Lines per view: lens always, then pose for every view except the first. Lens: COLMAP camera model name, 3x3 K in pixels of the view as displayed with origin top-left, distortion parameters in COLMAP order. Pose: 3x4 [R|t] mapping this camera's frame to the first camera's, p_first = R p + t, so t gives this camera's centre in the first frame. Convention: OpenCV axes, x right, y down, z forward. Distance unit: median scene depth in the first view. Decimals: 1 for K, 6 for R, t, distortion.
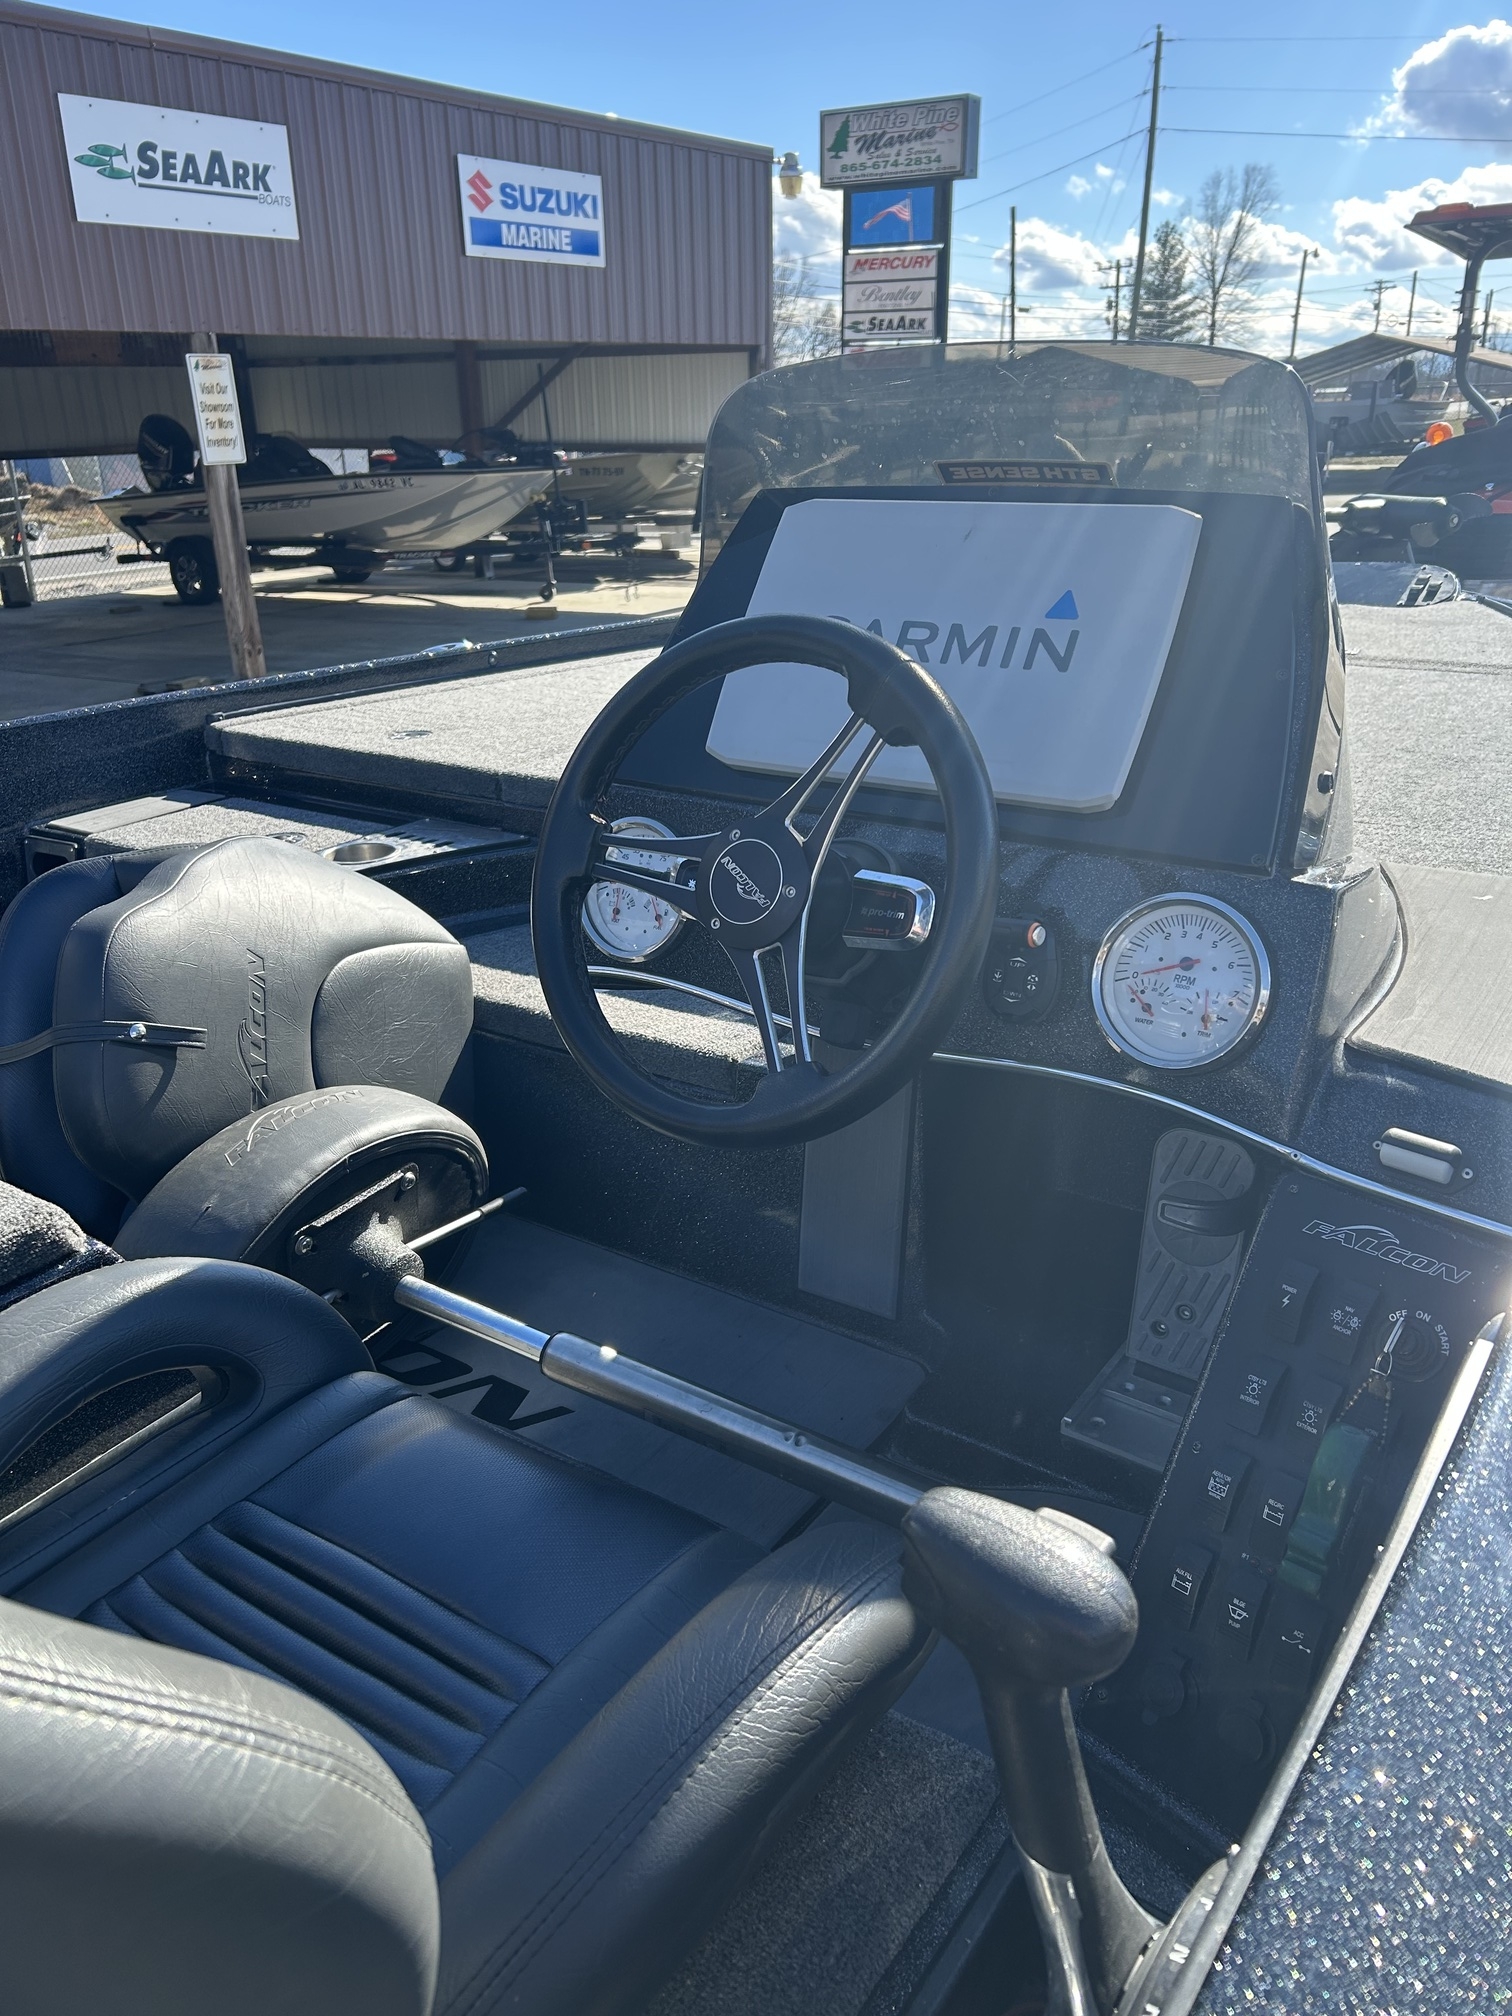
lens RADIAL K [[1501.8, 0, 744.0], [0, 1501.8, 1019.9], [0, 0, 1]] dist [0.041865, -0.036723]
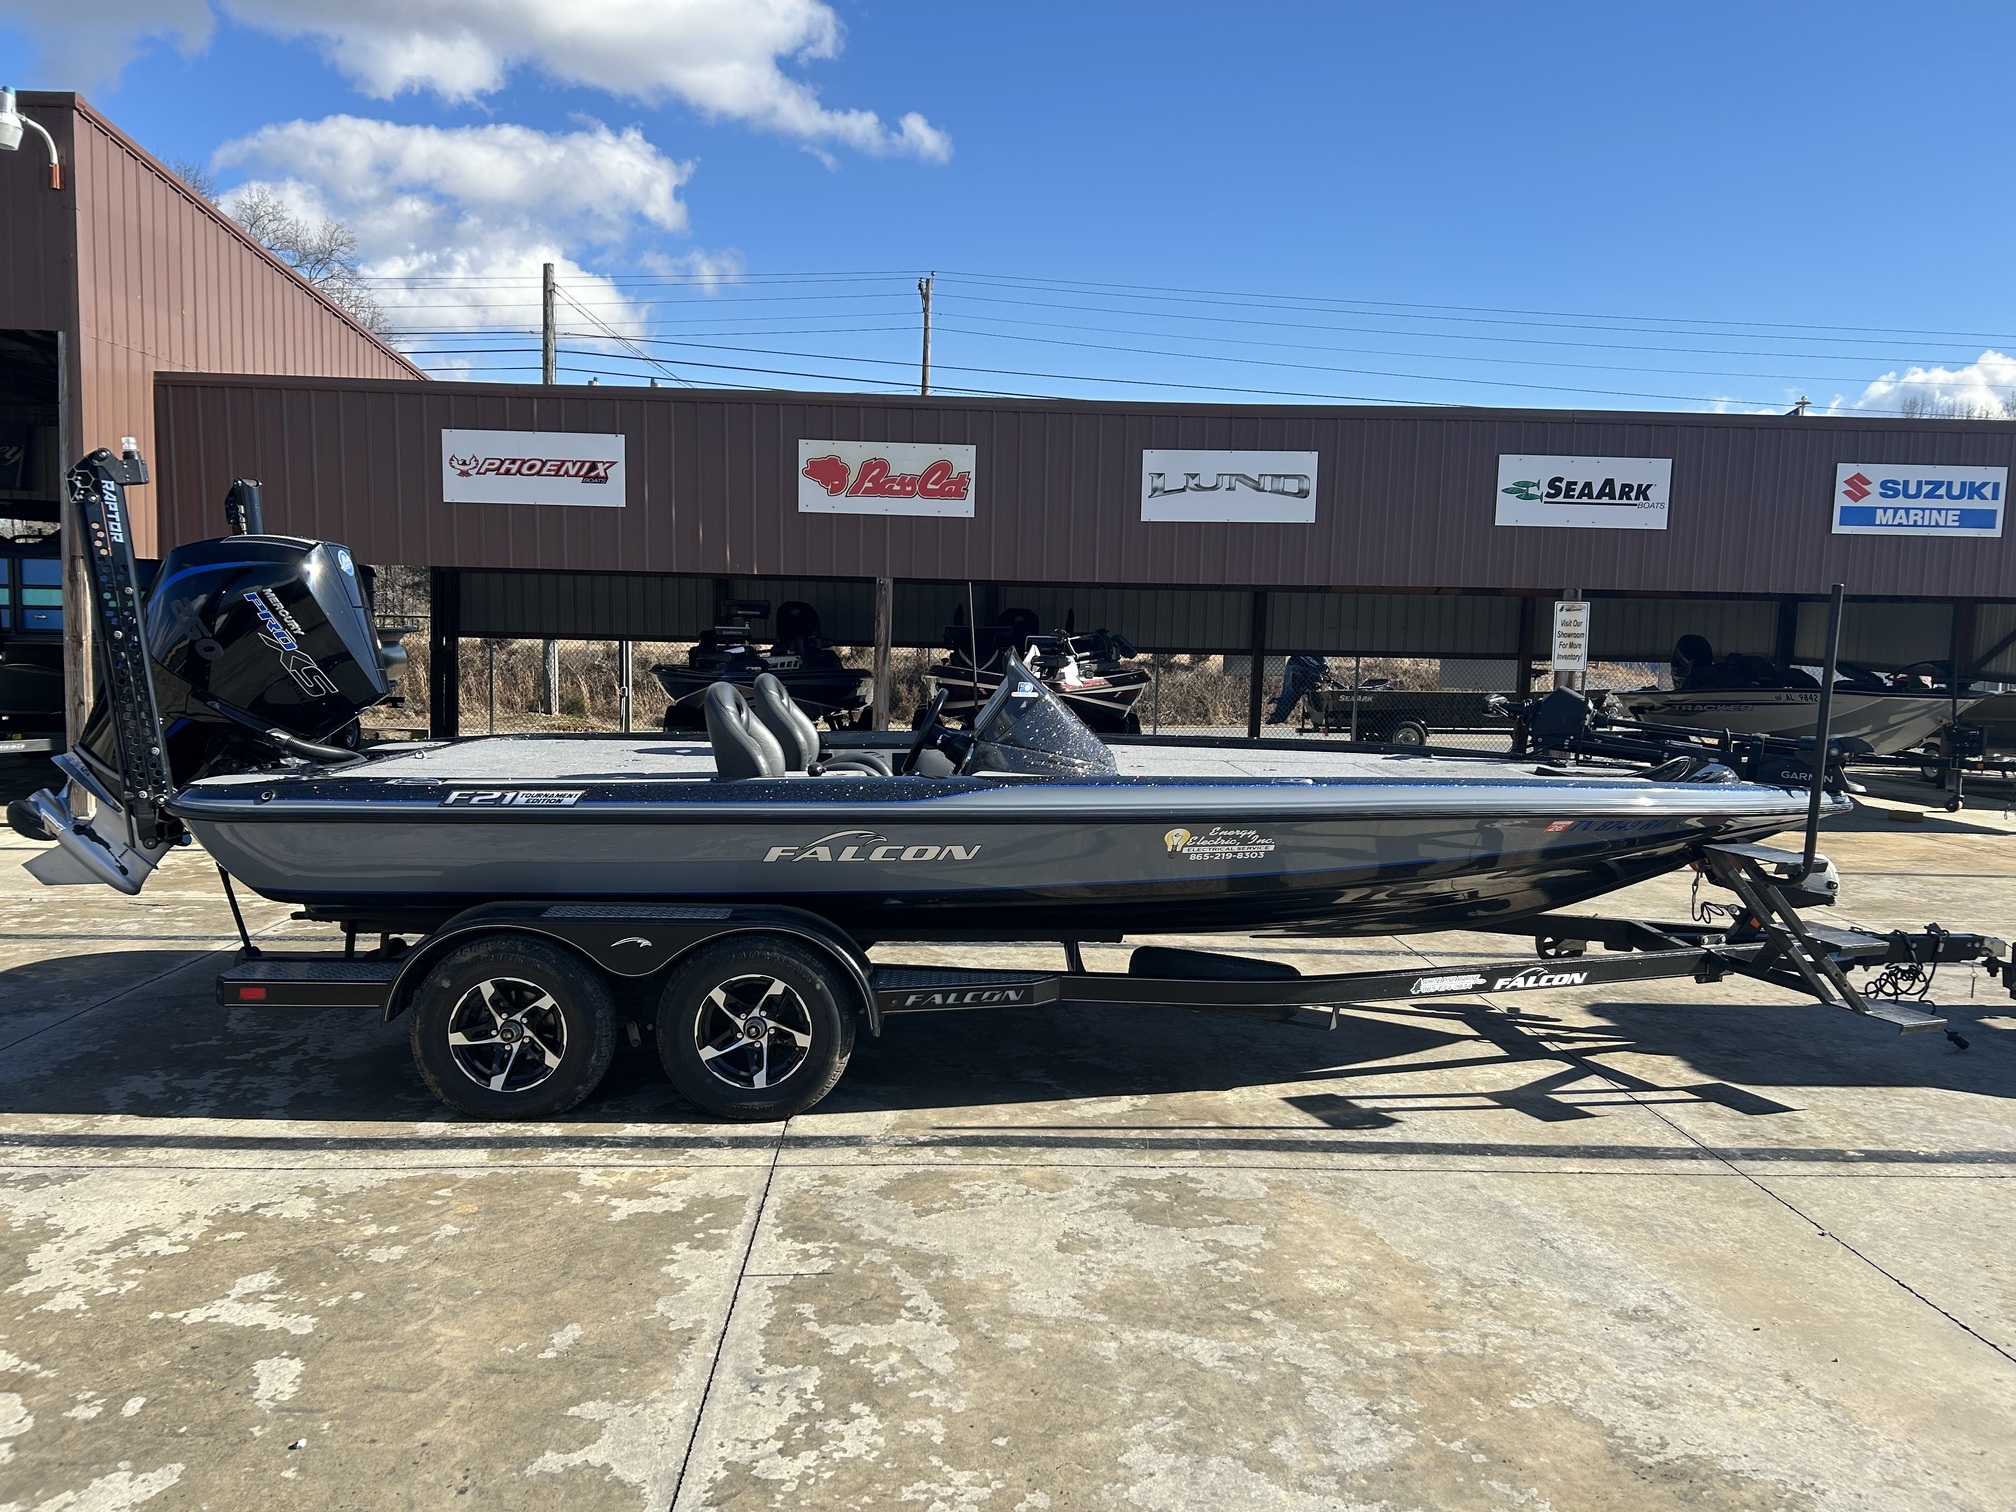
lens RADIAL K [[1501.8, 0, 1004.5], [0, 1501.8, 745.2], [0, 0, 1]] dist [0.041865, -0.036723]
pose [[0.593769, 0.110565, -0.797003, 0.499926], [-0.338592, 0.932881, -0.122838, 0.058464], [0.729927, 0.342796, 0.591352, -0.222828]]
